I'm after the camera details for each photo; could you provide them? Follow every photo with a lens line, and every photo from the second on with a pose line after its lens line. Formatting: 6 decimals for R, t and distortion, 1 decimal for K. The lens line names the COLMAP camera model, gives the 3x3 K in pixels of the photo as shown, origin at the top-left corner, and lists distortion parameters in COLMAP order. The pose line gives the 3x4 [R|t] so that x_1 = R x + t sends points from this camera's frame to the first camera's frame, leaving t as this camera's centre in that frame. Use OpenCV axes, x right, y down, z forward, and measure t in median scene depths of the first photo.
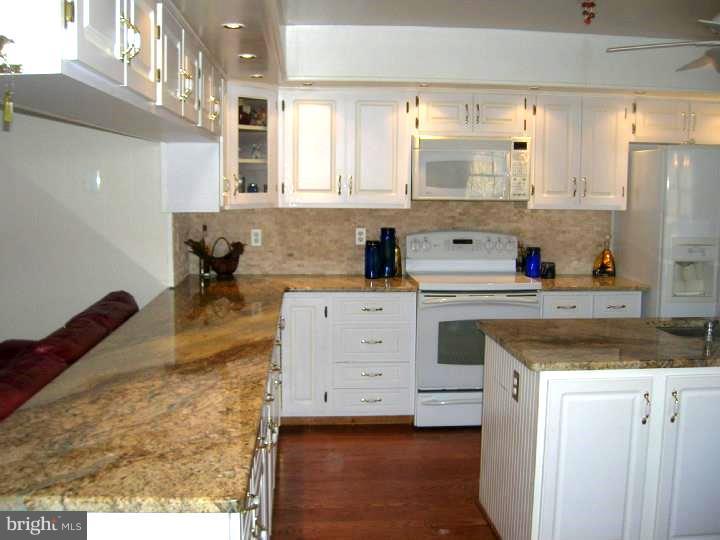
lens RADIAL K [[771.3, 0, 365.4], [0, 771.3, 275.0], [0, 0, 1]] dist [-0.148542, 0.000000]
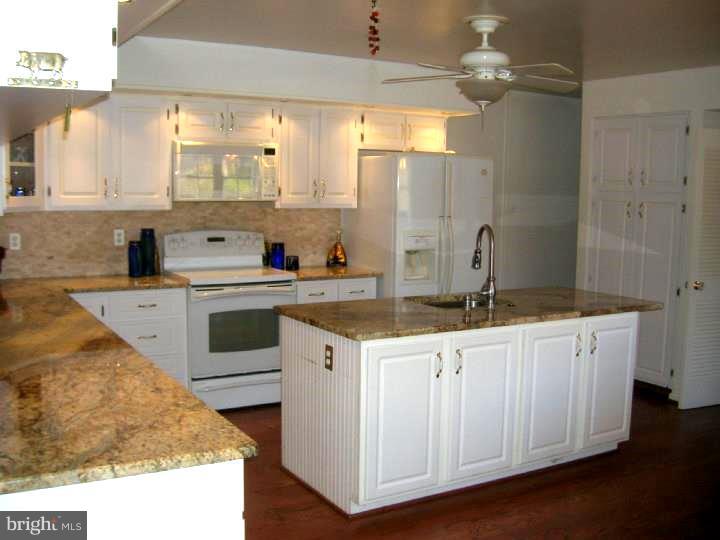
lens RADIAL K [[771.3, 0, 355.7], [0, 771.3, 271.3], [0, 0, 1]] dist [-0.148542, 0.000000]
pose [[0.902955, -0.042843, 0.427593, -0.171591], [0.044901, 0.998978, 0.005275, 0.004641], [-0.427382, 0.014436, 0.903956, -0.061424]]
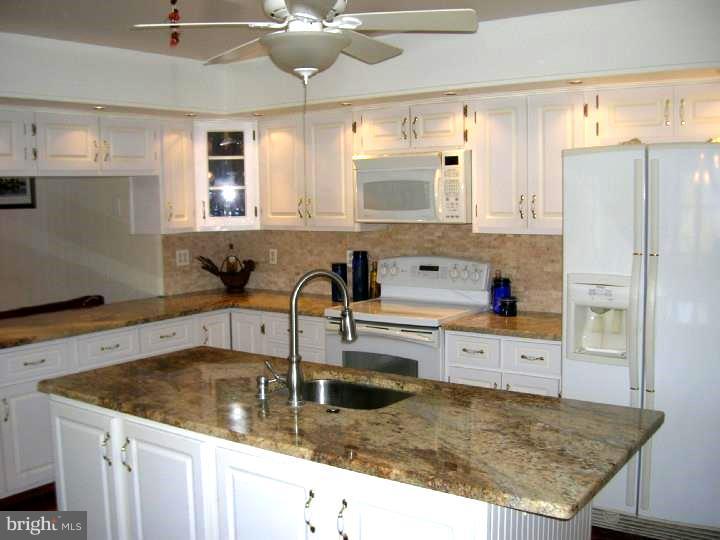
lens RADIAL K [[771.3, 0, 360.0], [0, 771.3, 266.0], [0, 0, 1]] dist [-0.148542, 0.000000]
pose [[0.758612, 0.039994, -0.650314, 0.707962], [-0.057994, 0.998297, -0.006257, -0.038311], [0.648956, 0.042461, 0.759640, 0.276093]]
